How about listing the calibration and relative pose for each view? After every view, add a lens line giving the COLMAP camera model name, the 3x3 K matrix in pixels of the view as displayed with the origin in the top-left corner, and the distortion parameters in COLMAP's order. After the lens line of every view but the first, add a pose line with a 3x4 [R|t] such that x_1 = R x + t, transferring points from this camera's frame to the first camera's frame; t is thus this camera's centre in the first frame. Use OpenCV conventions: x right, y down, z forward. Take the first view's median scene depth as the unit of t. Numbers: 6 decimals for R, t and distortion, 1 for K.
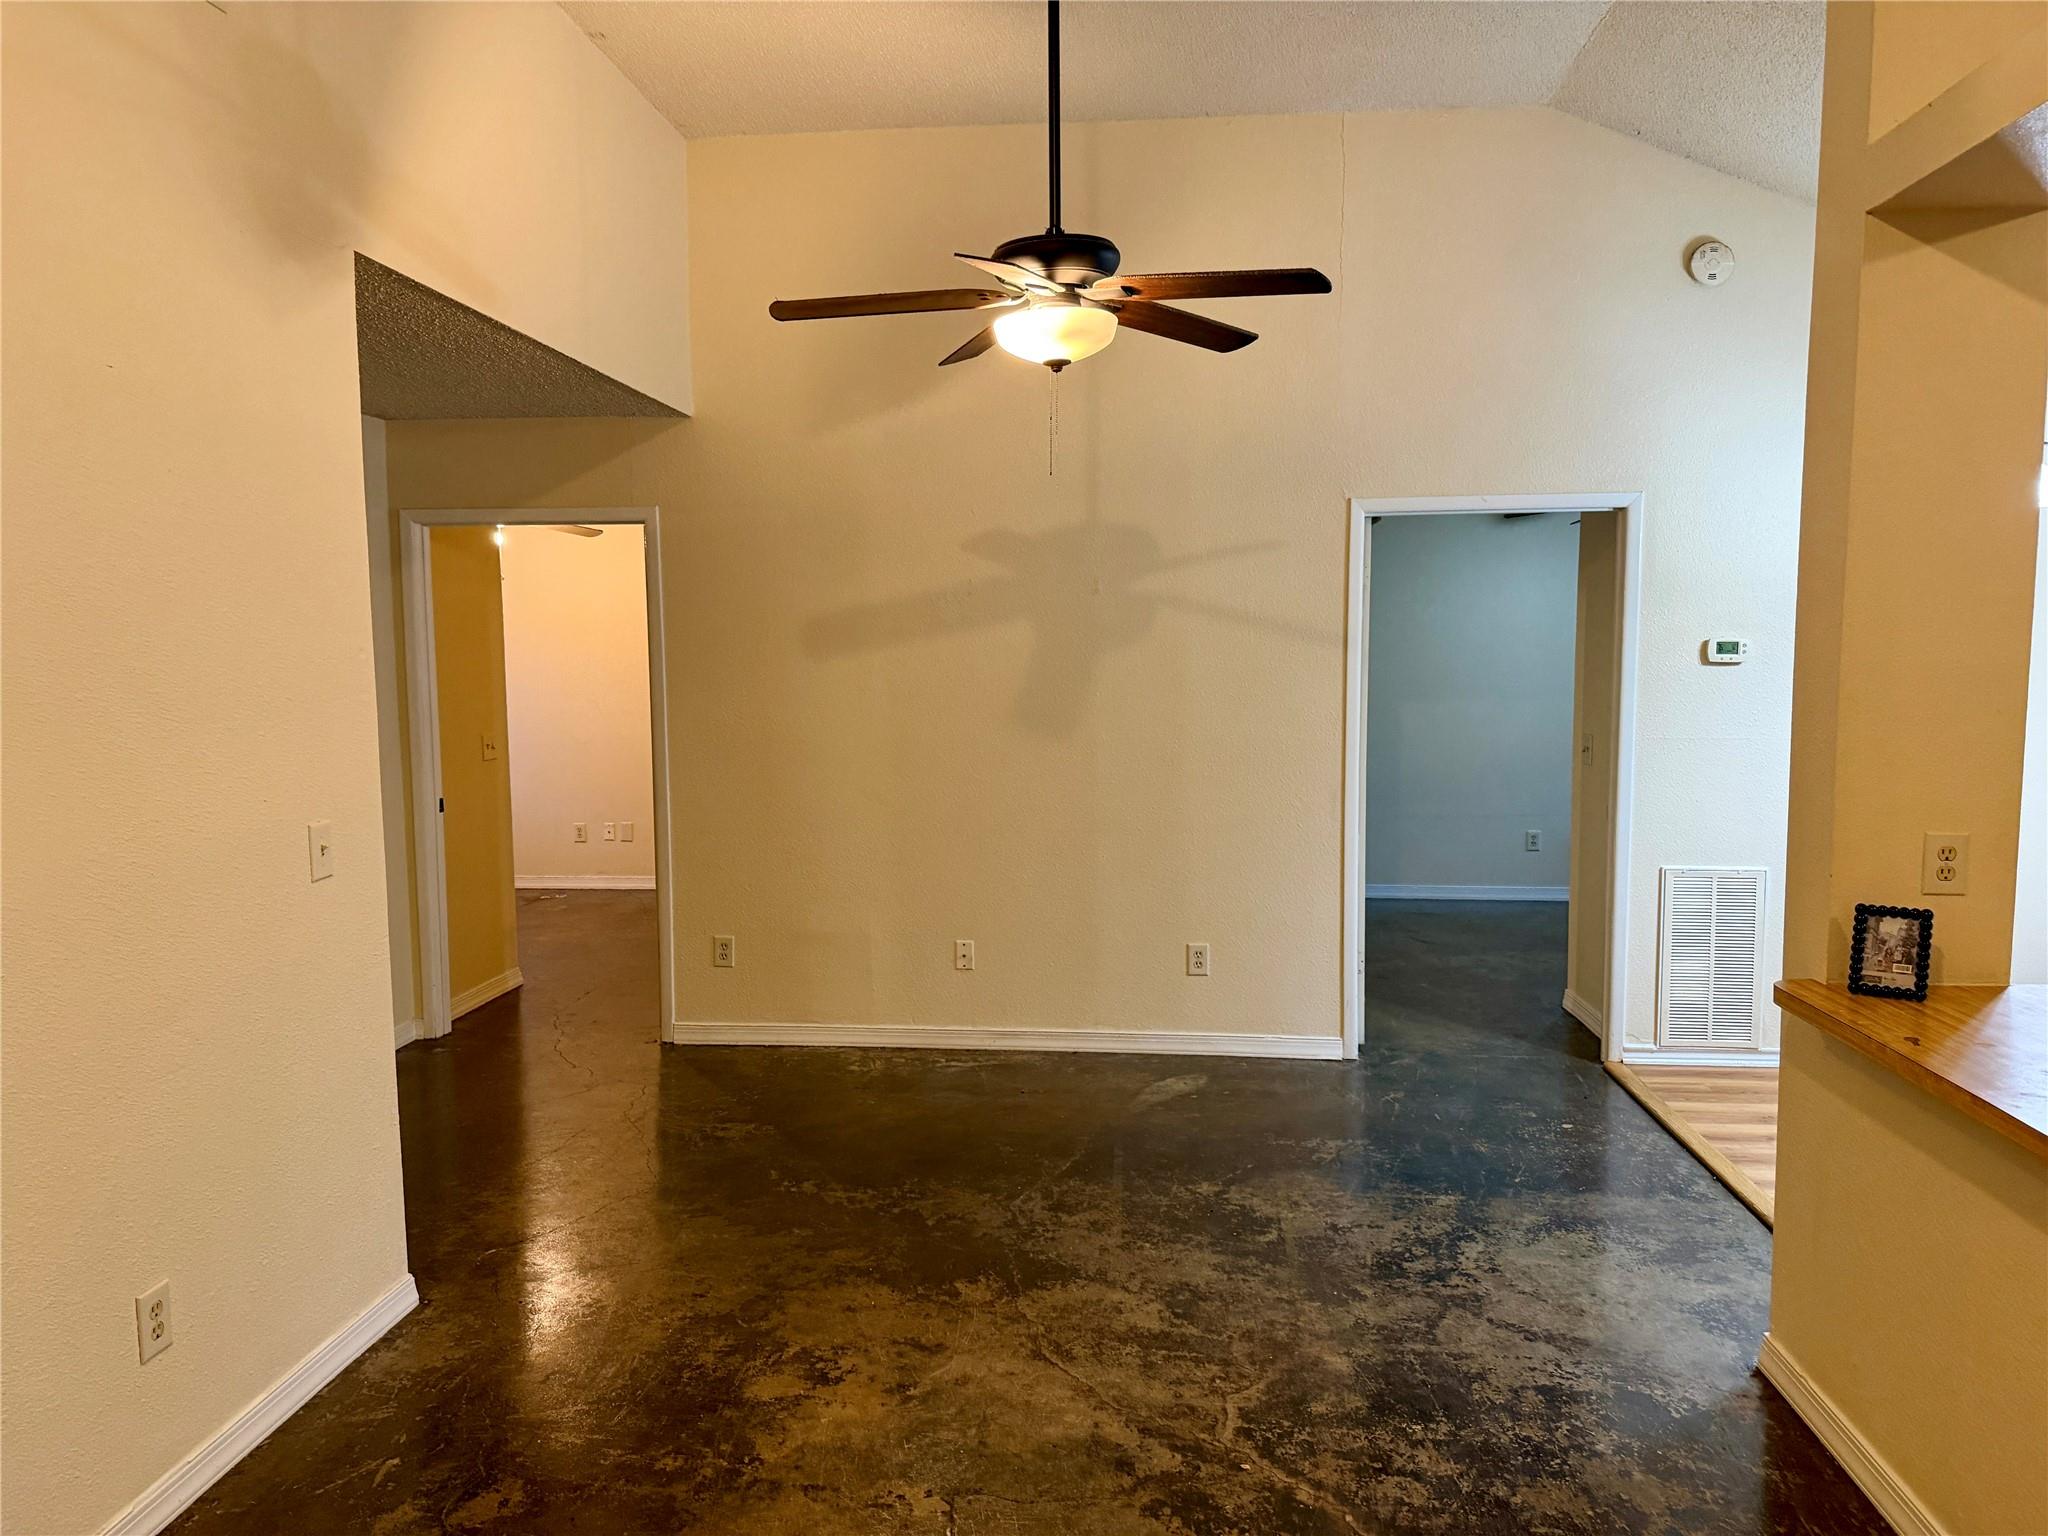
lens RADIAL K [[1436.5, 0, 1016.5], [0, 1436.5, 773.0], [0, 0, 1]] dist [0.070582, -0.093164]
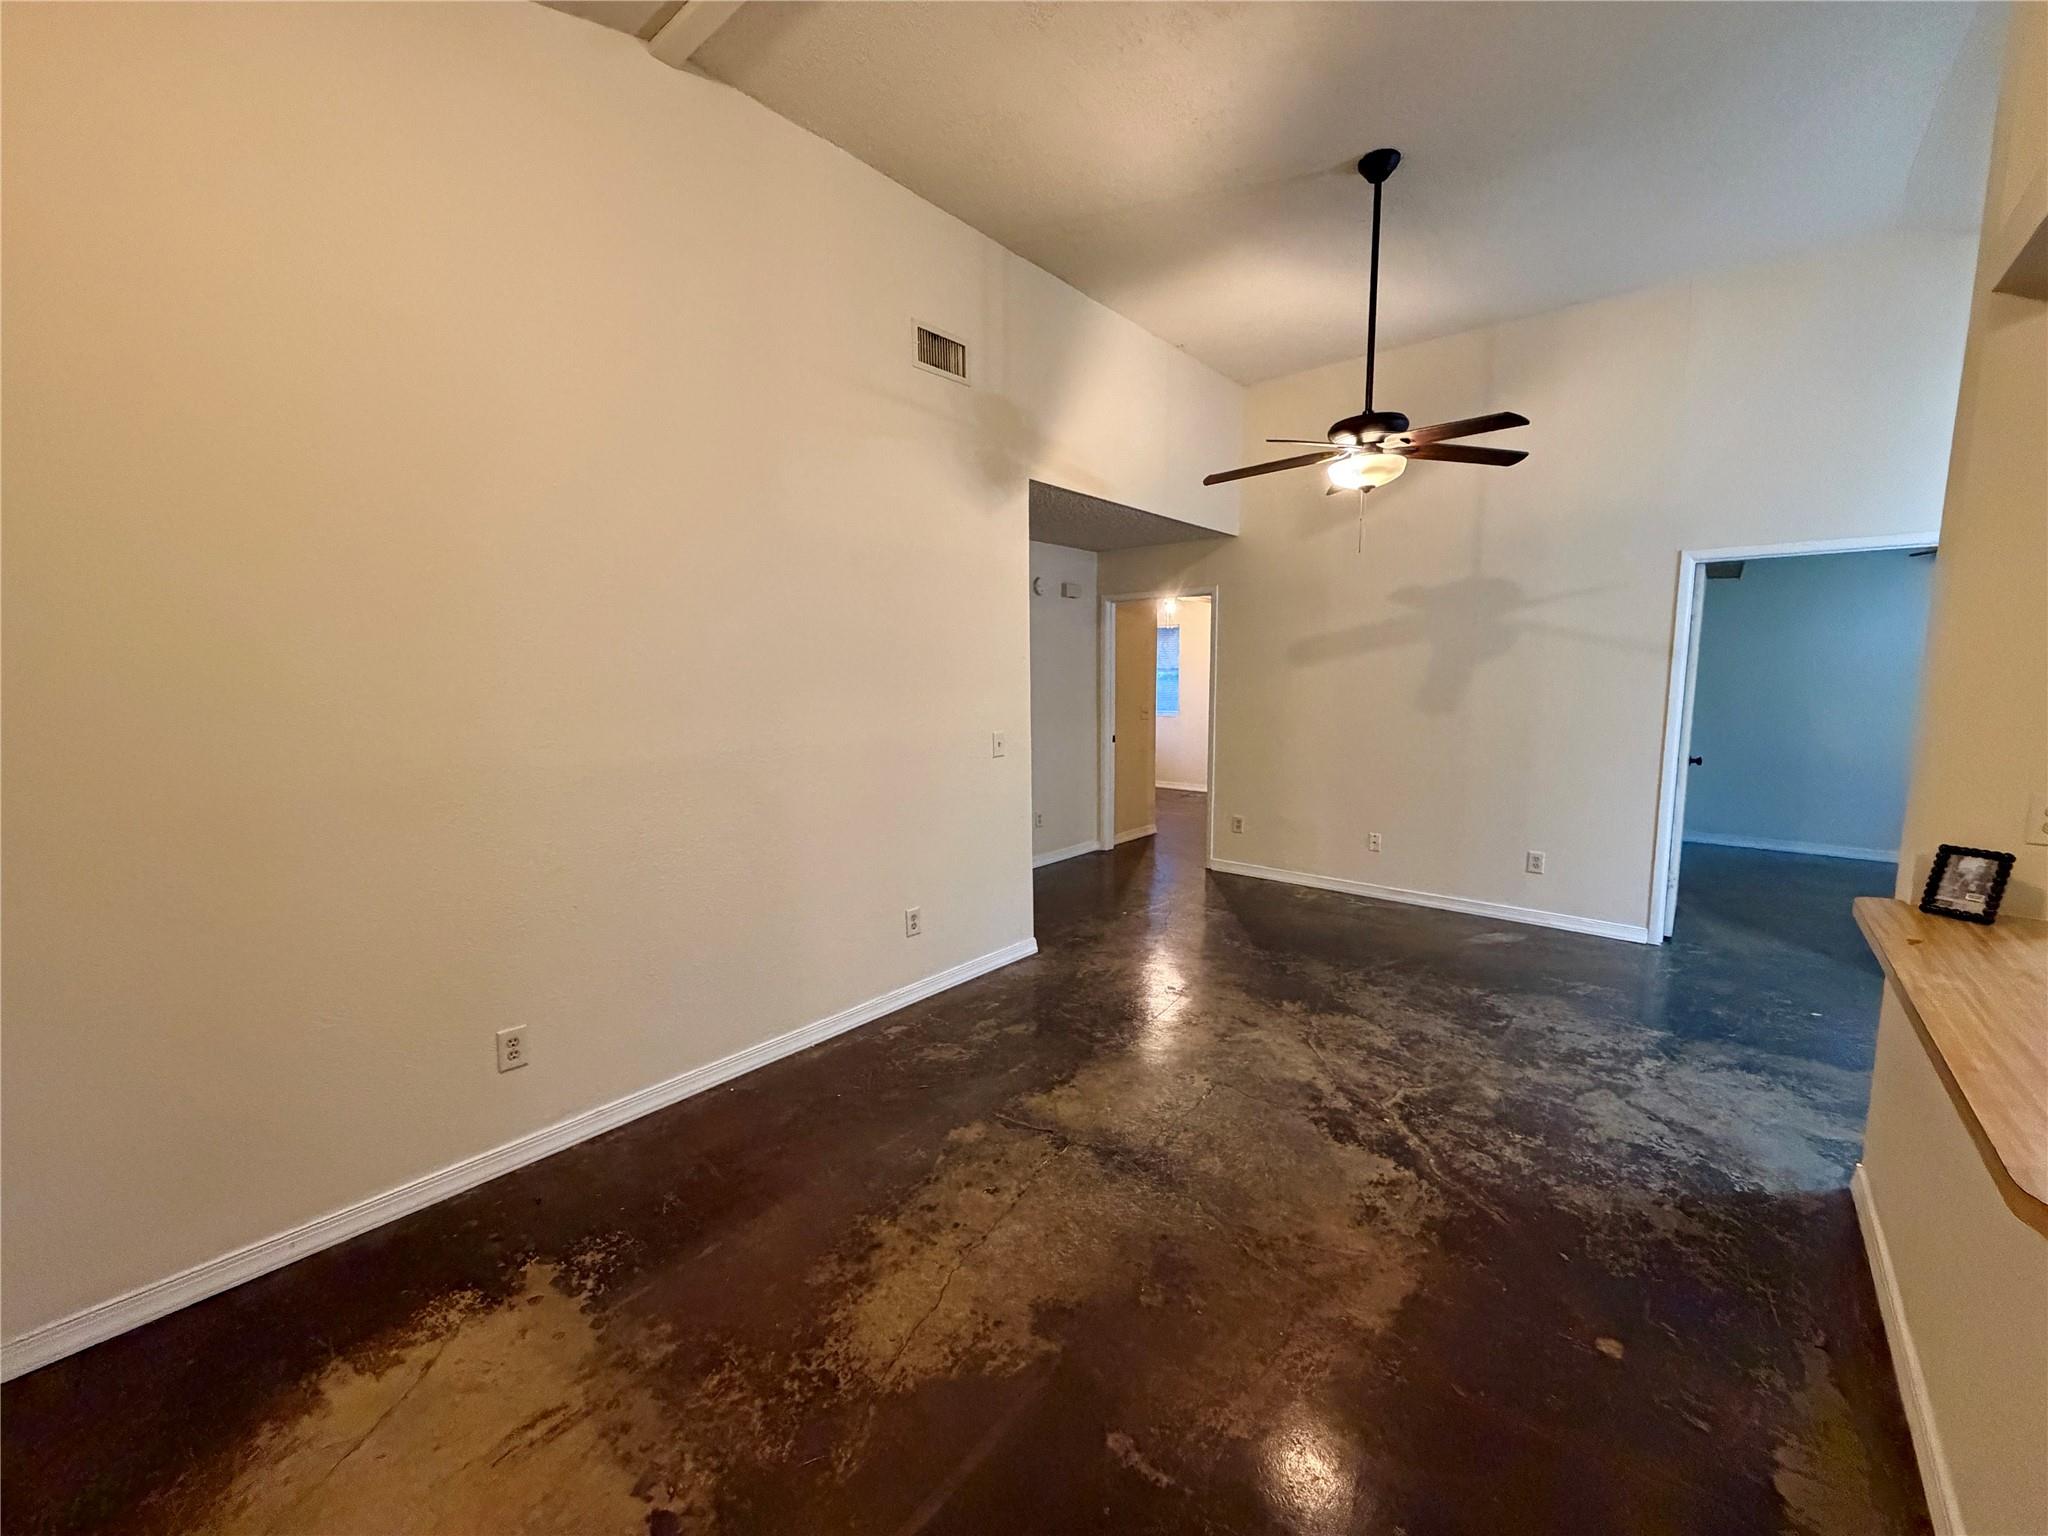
lens RADIAL K [[813.8, 0, 1019.6], [0, 813.8, 767.5], [0, 0, 1]] dist [-0.001222, 0.001141]
pose [[0.819405, 0.068213, -0.569141, 0.237791], [-0.049775, 0.997611, 0.047904, 0.021572], [0.571049, -0.010923, 0.820843, -0.037087]]
